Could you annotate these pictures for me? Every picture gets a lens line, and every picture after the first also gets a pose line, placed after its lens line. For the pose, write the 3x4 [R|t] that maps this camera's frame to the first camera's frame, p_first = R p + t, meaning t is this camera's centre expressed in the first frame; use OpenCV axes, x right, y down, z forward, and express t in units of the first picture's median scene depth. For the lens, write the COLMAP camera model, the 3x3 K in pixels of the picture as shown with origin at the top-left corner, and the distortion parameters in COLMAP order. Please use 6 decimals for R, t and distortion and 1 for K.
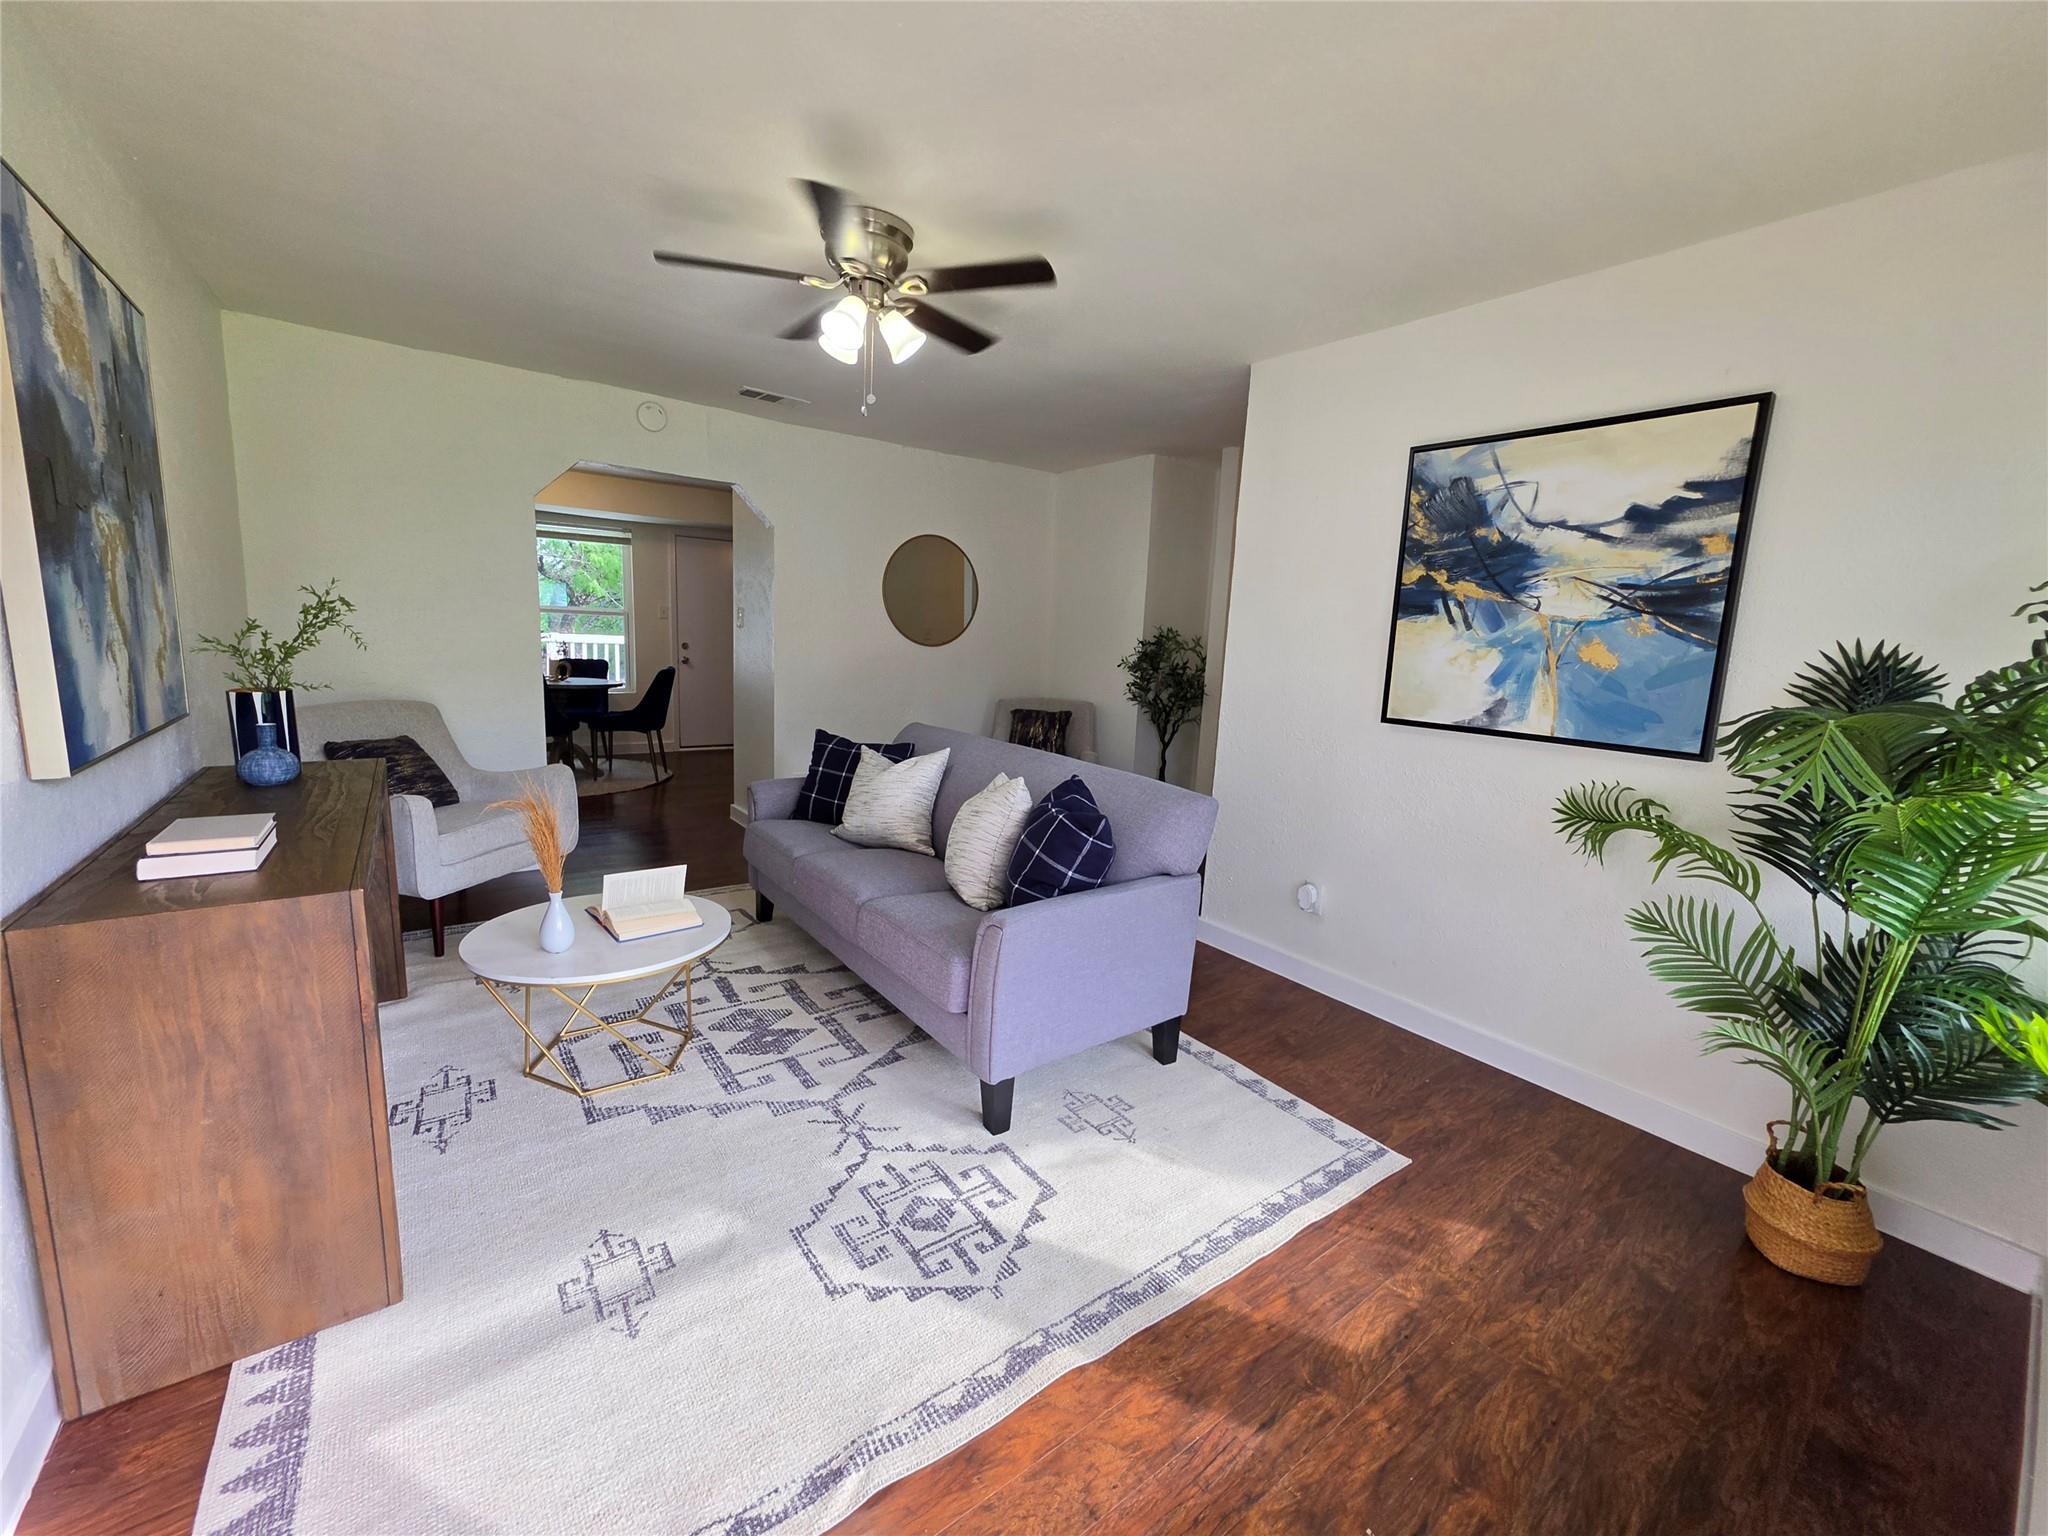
lens RADIAL K [[821.6, 0, 1028.5], [0, 821.6, 768.0], [0, 0, 1]] dist [0.003886, 0.000301]
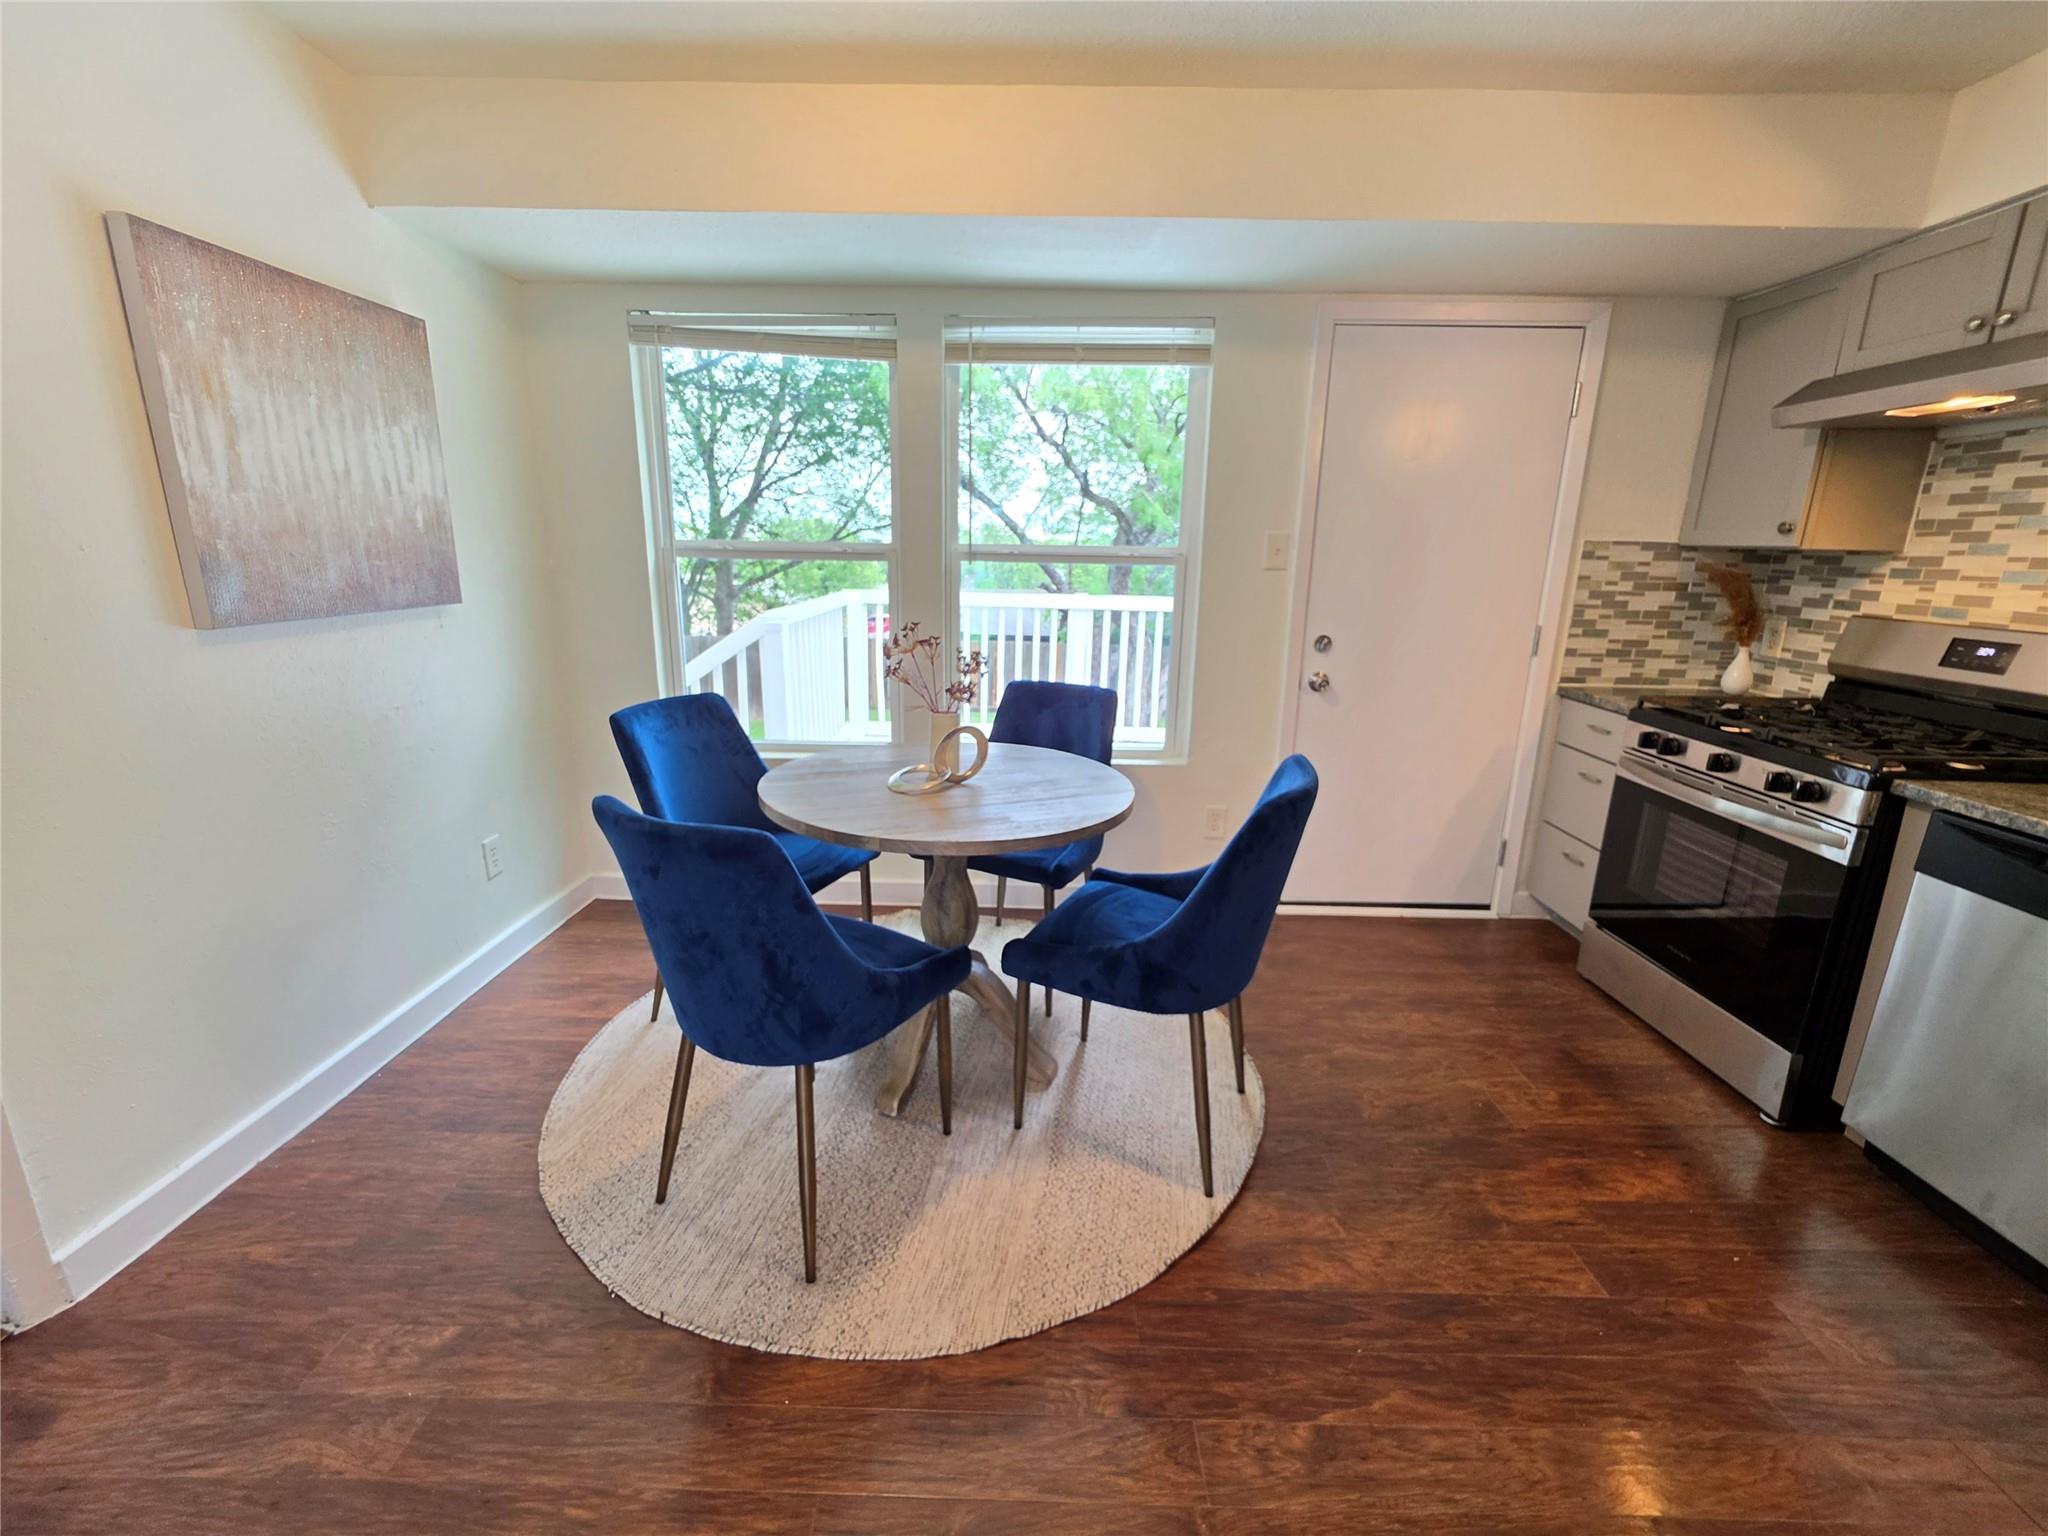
lens RADIAL K [[821.6, 0, 1020.2], [0, 821.6, 759.8], [0, 0, 1]] dist [0.003886, 0.000301]
pose [[0.798964, 0.126193, -0.587990, -0.310477], [-0.090772, 0.991840, 0.089524, -0.118948], [0.594489, -0.018153, 0.803899, 0.646763]]
